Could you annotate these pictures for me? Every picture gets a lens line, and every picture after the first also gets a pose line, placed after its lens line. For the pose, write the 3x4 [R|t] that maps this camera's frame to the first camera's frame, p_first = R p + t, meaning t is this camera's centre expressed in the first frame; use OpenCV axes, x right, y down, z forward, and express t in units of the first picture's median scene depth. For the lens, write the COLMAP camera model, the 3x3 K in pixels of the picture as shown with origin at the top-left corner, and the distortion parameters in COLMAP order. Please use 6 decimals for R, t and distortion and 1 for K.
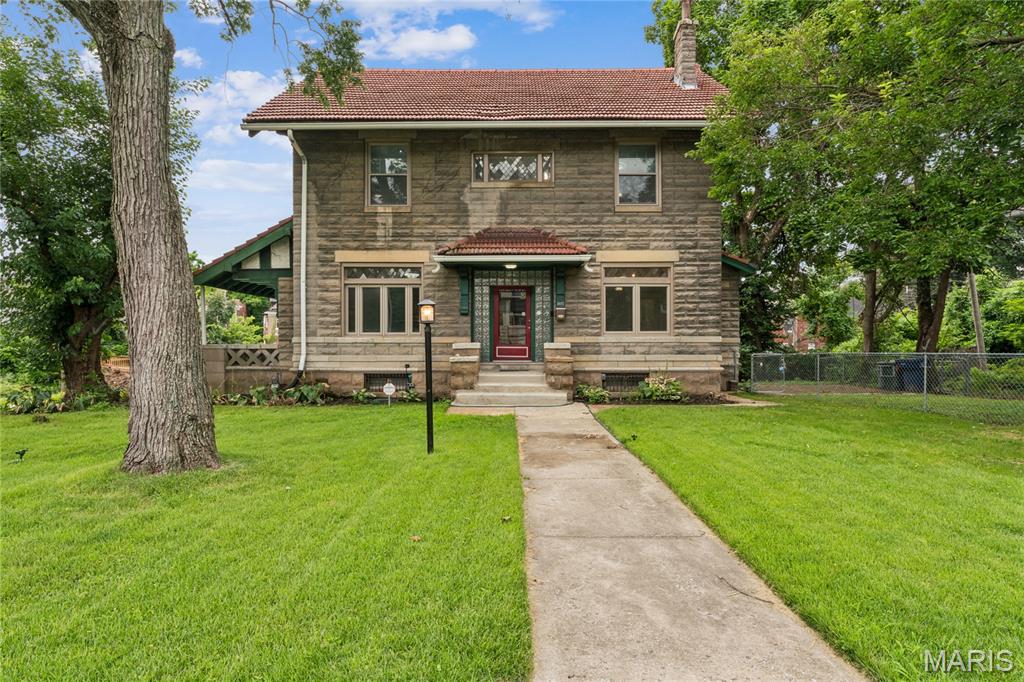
lens RADIAL K [[611.5, 0, 510.3], [0, 611.5, 346.9], [0, 0, 1]] dist [0.006103, 0.000908]
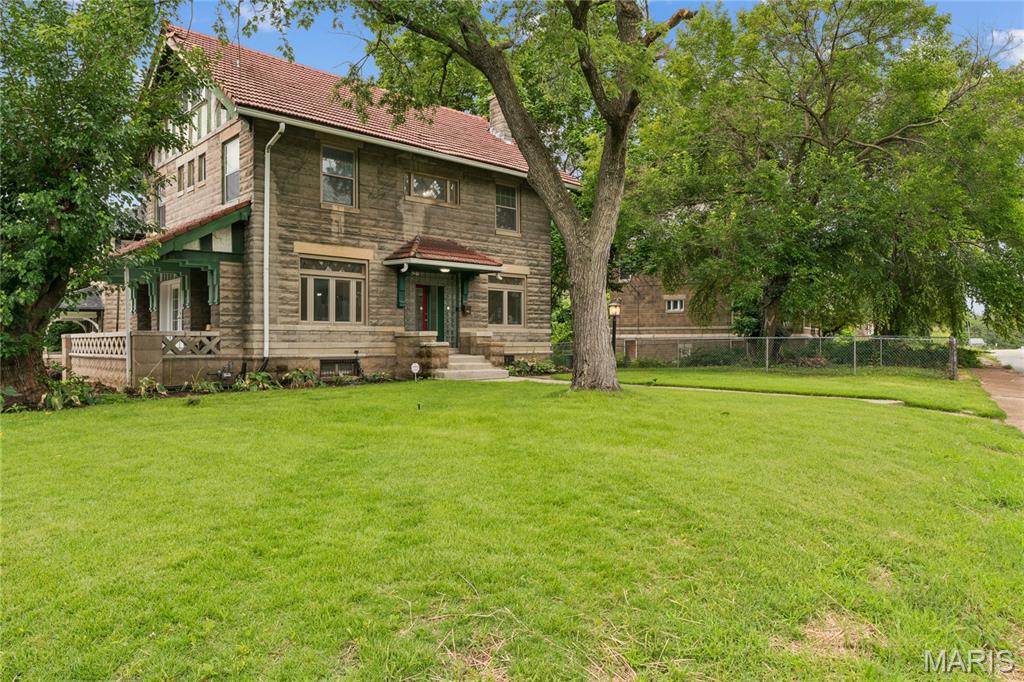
lens RADIAL K [[702.9, 0, 511.4], [0, 702.9, 337.8], [0, 0, 1]] dist [0.008166, 0.001864]
pose [[0.710318, 0.004627, 0.703866, -0.875544], [0.006388, 0.999895, -0.013020, 0.023984], [-0.703852, 0.013745, 0.710214, -0.102010]]
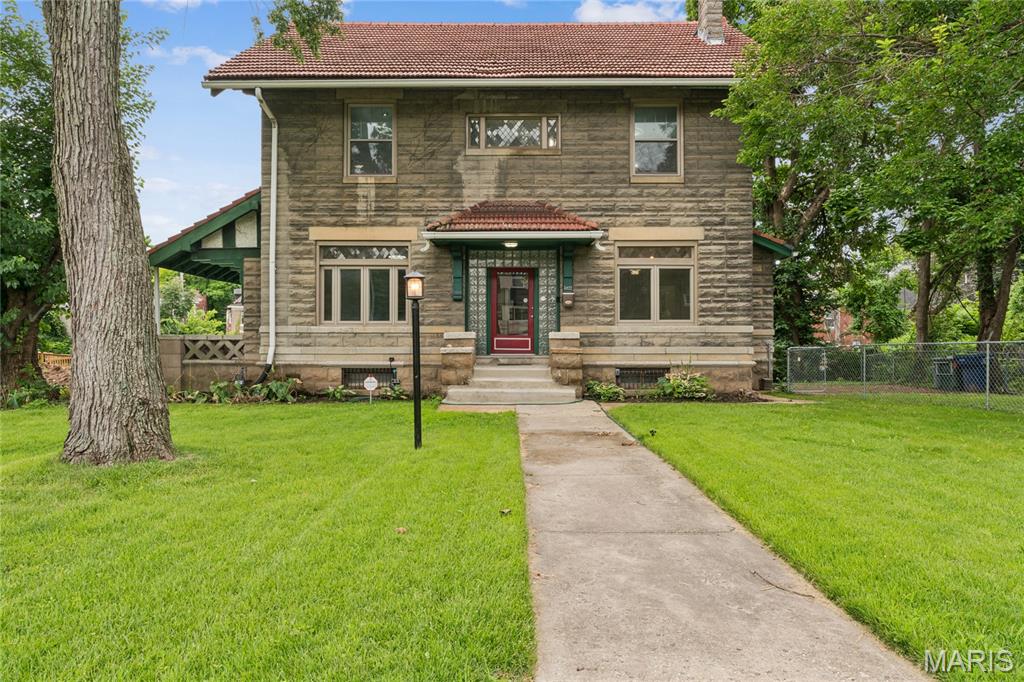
lens RADIAL K [[702.9, 0, 511.1], [0, 702.9, 339.3], [0, 0, 1]] dist [0.008166, 0.001864]
pose [[0.999998, 0.001264, 0.001303, 0.000020], [-0.001246, 0.999897, -0.014275, 0.016745], [-0.001321, 0.014273, 0.999897, 0.000278]]
